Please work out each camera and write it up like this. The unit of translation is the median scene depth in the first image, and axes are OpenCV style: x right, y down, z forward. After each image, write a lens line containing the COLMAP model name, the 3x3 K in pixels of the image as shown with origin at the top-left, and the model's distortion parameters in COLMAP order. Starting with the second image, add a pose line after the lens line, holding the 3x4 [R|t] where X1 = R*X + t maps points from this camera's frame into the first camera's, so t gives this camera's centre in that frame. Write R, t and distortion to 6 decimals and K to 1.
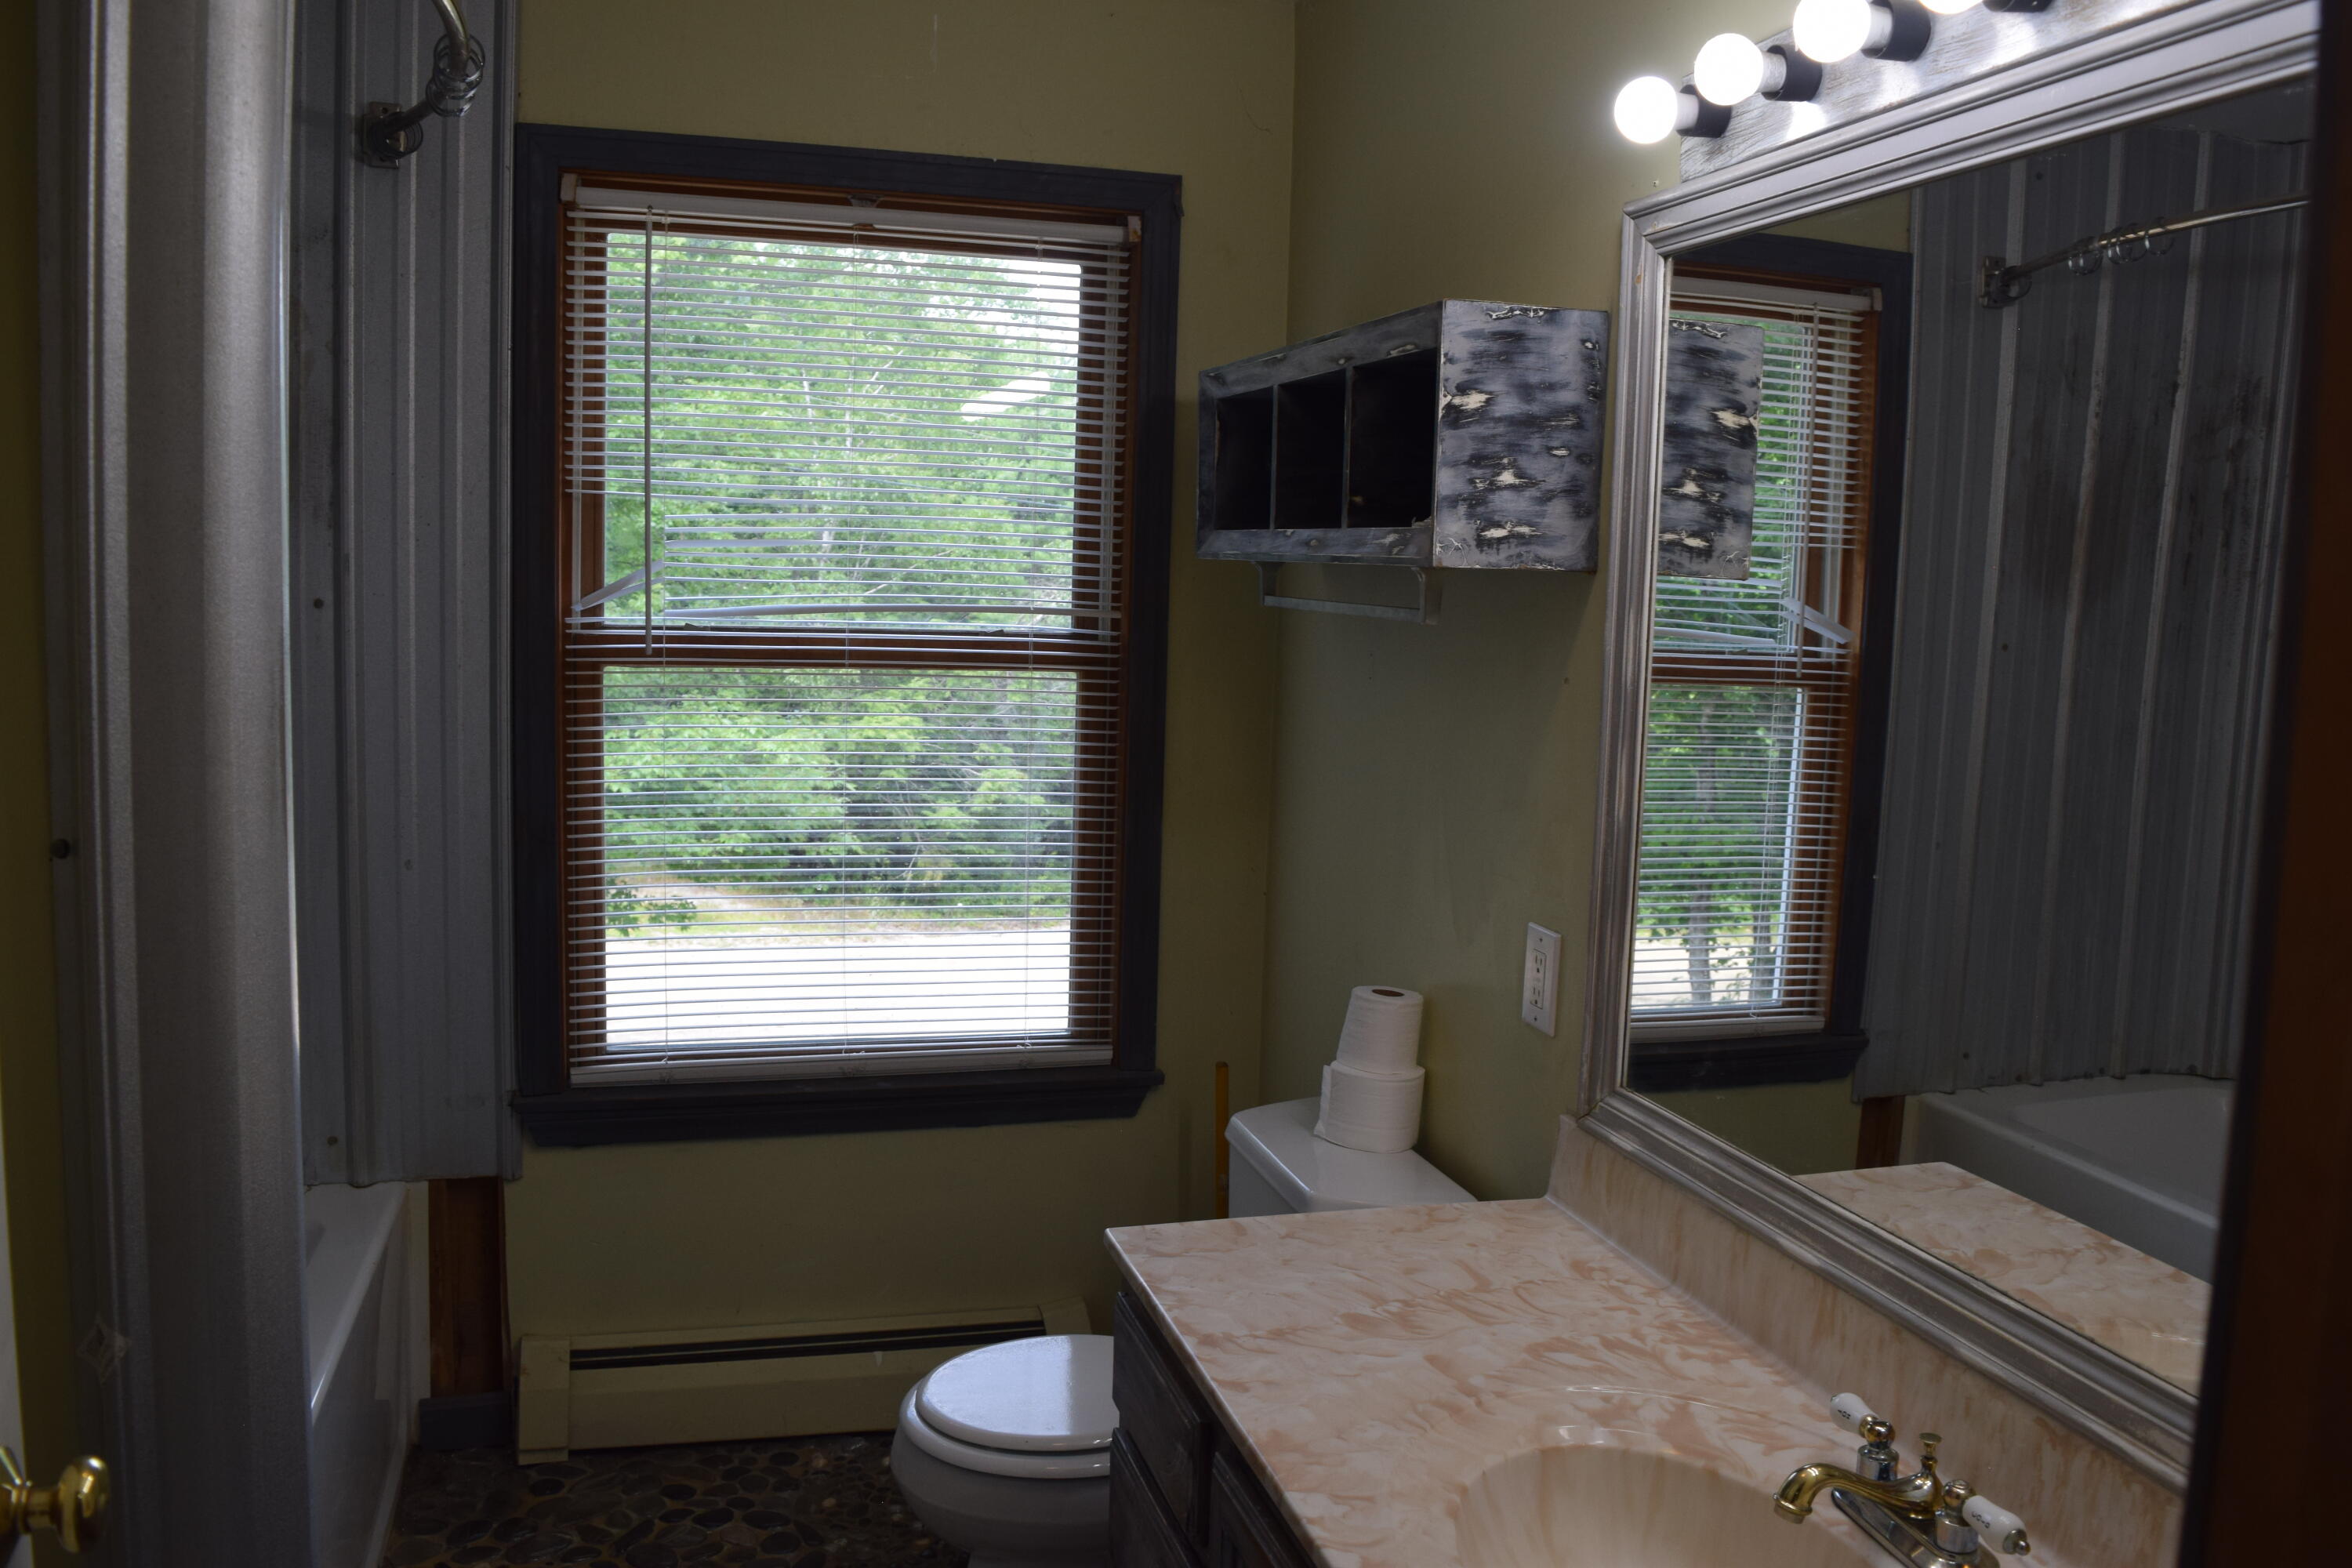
lens RADIAL K [[1846.7, 0, 1182.6], [0, 1846.7, 776.4], [0, 0, 1]] dist [-0.100309, 0.029298]
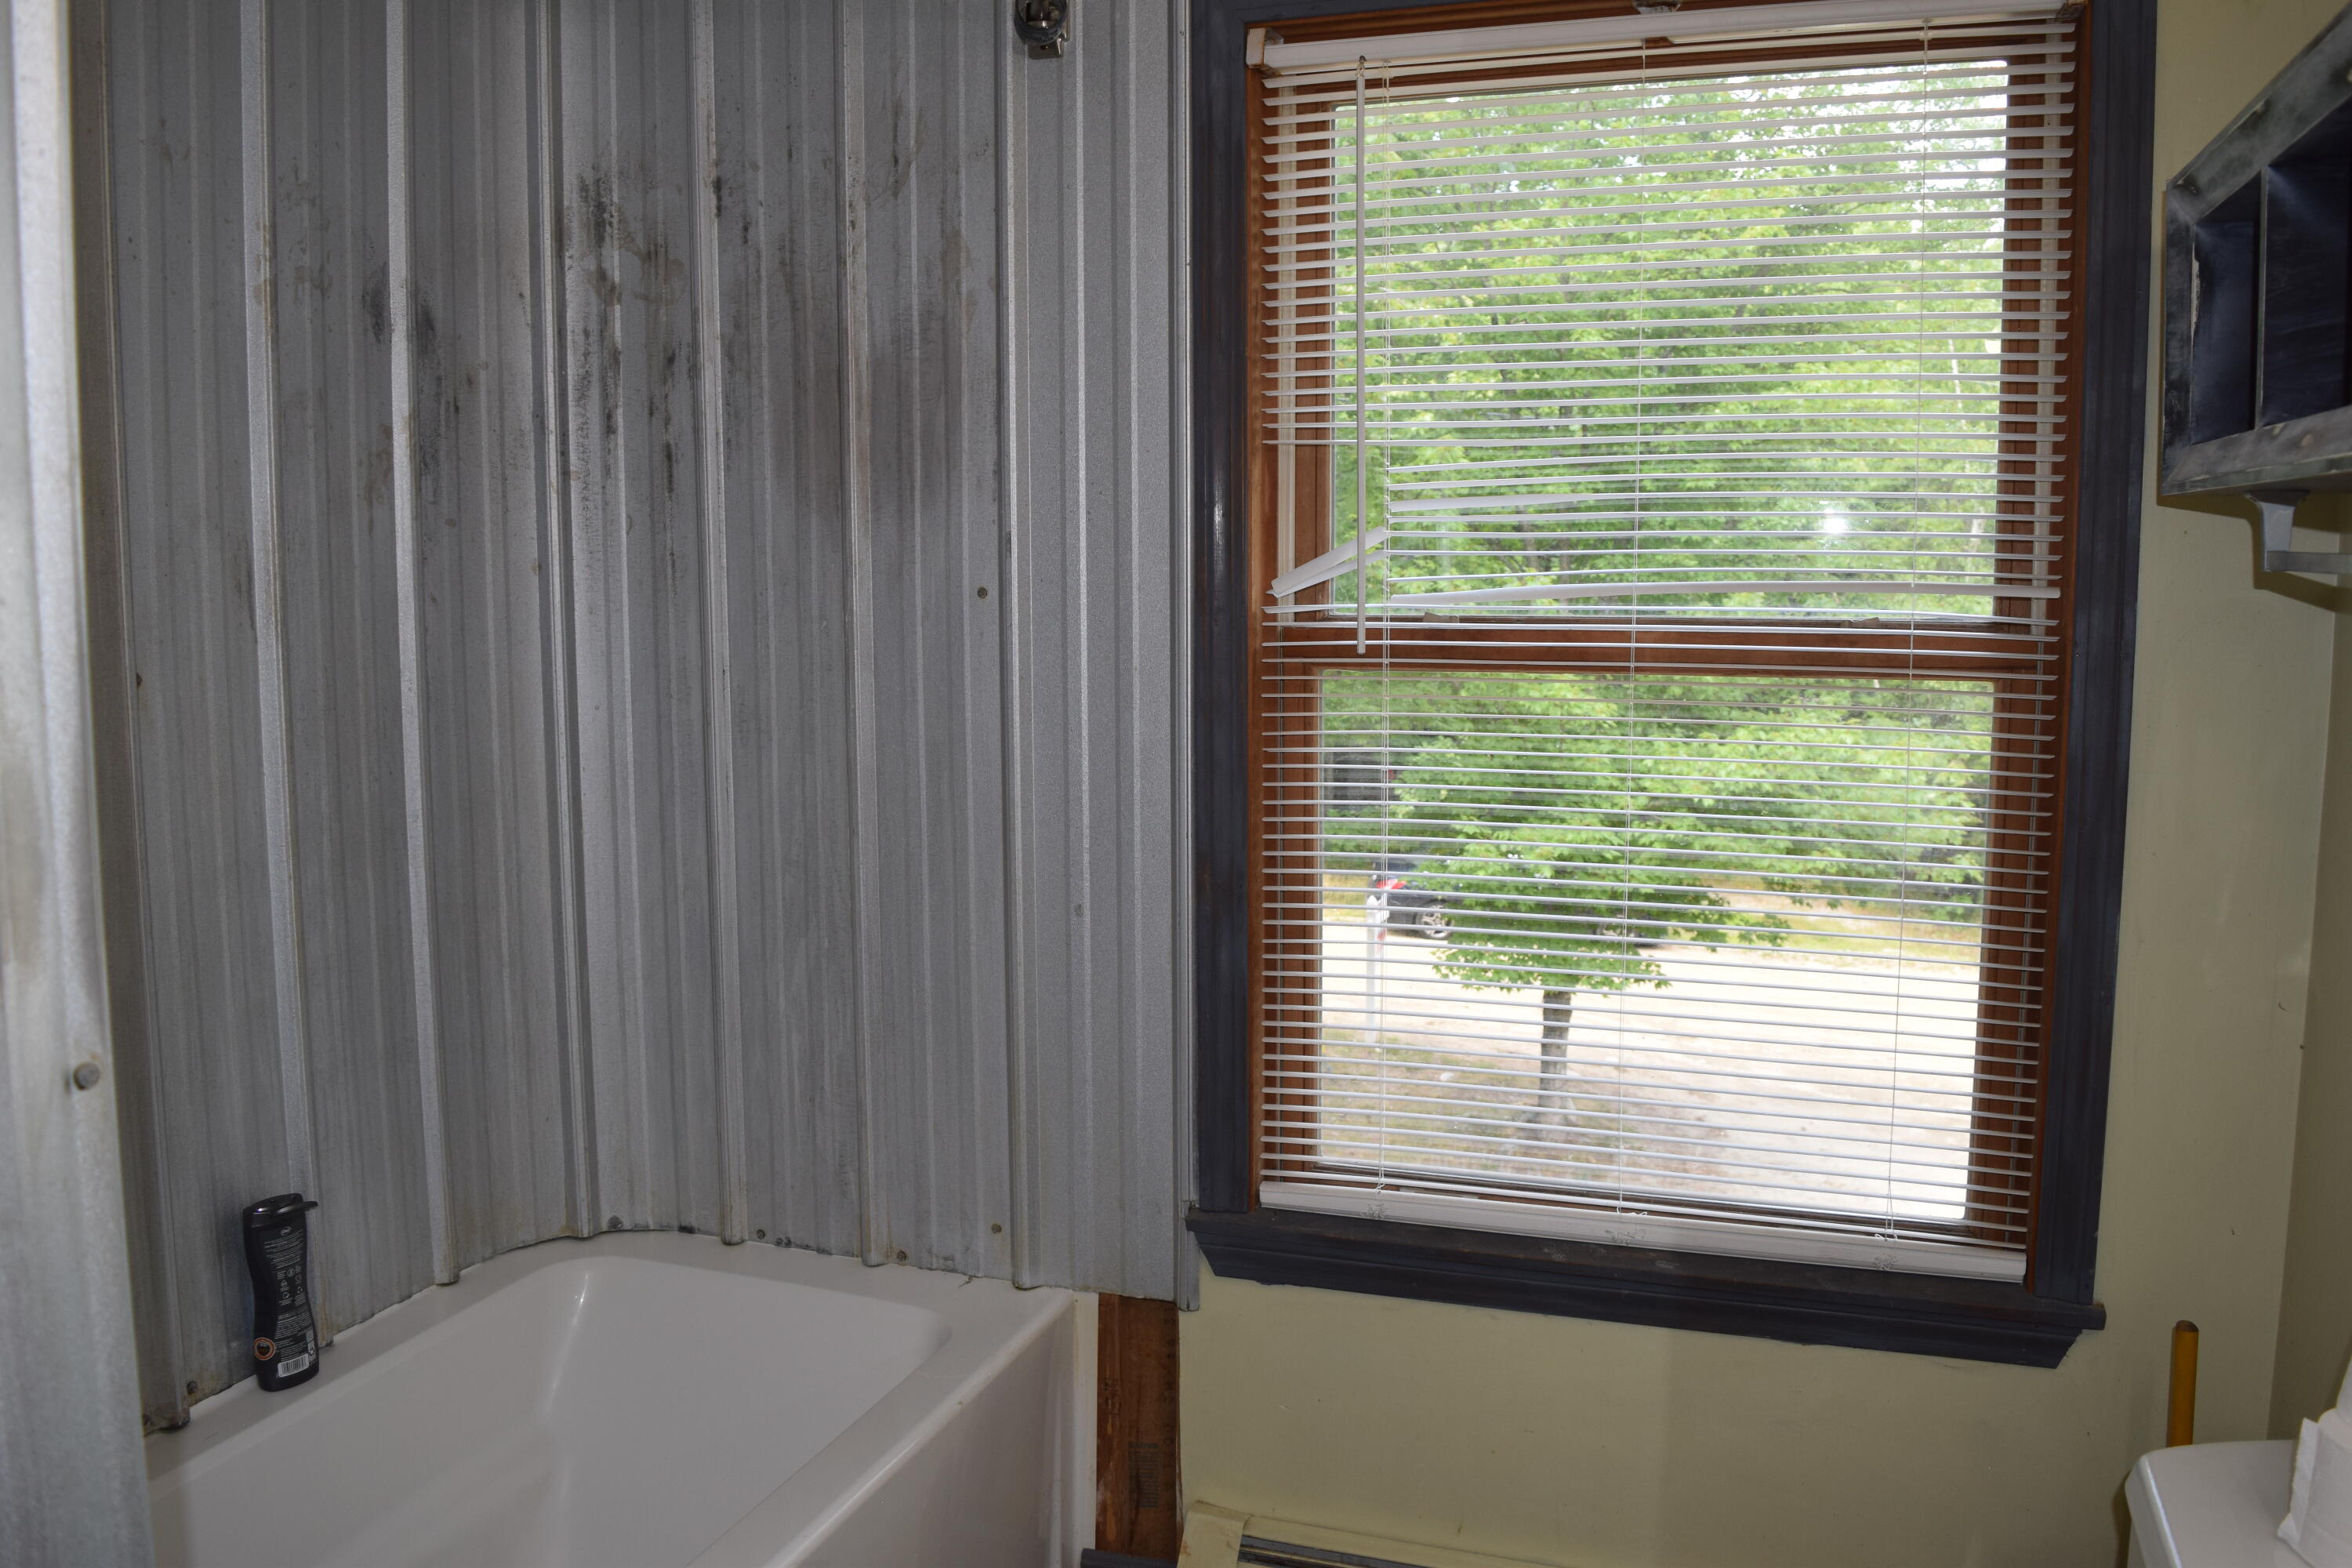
lens RADIAL K [[1846.7, 0, 1182.6], [0, 1846.7, 776.4], [0, 0, 1]] dist [-0.100309, 0.029298]
pose [[0.816619, 0.033712, -0.576192, 0.085217], [-0.034687, 0.999355, 0.009310, -0.020327], [0.576134, 0.012384, 0.817261, 0.331594]]
